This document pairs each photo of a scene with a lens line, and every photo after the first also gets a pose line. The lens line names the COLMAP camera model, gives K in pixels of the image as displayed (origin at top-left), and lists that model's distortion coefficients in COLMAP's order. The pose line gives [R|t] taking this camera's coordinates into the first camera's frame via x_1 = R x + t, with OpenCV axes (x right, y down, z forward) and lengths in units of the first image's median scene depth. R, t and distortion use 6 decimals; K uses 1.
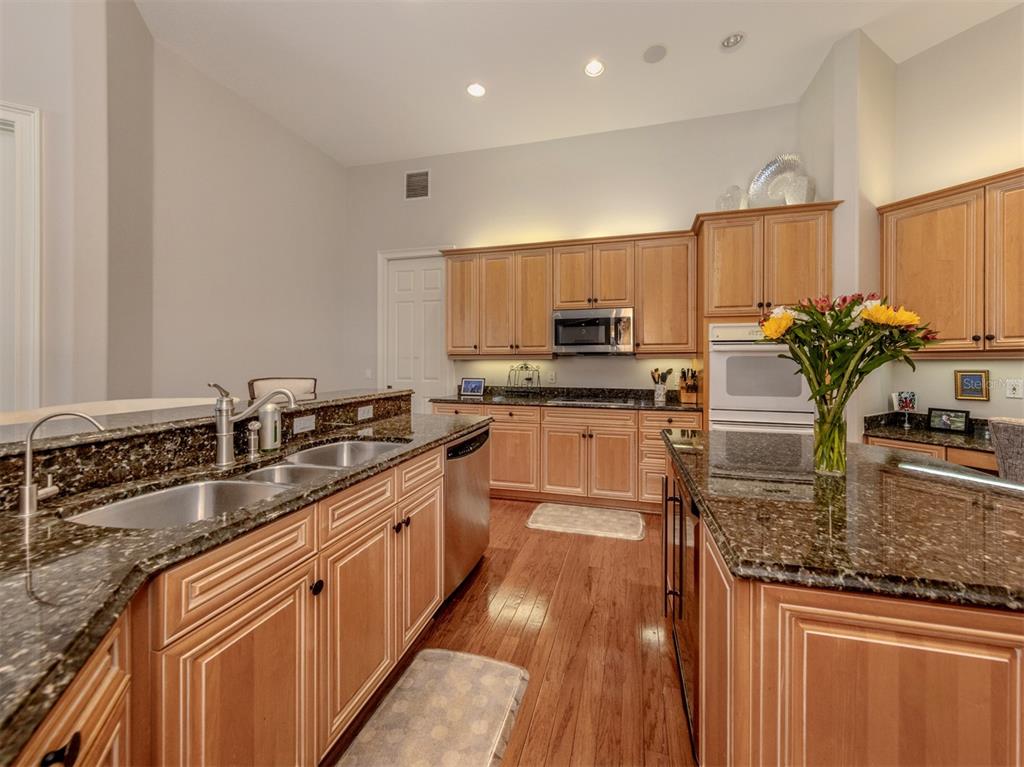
lens RADIAL K [[368.1, 0, 511.3], [0, 368.1, 366.5], [0, 0, 1]] dist [0.008728, -0.000074]
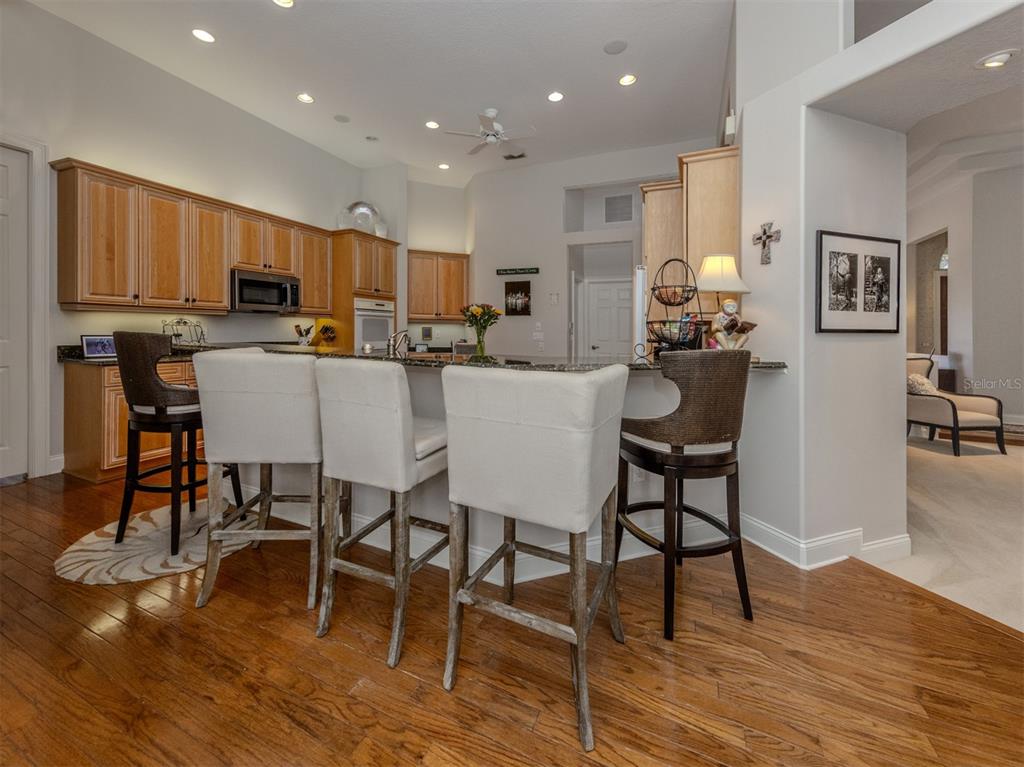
lens RADIAL K [[368.1, 0, 511.3], [0, 368.1, 366.5], [0, 0, 1]] dist [0.008728, -0.000074]
pose [[0.193857, -0.099281, 0.975993, -0.885836], [-0.012411, 0.994538, 0.103633, 0.008606], [-0.980951, -0.032203, 0.191566, -0.011723]]
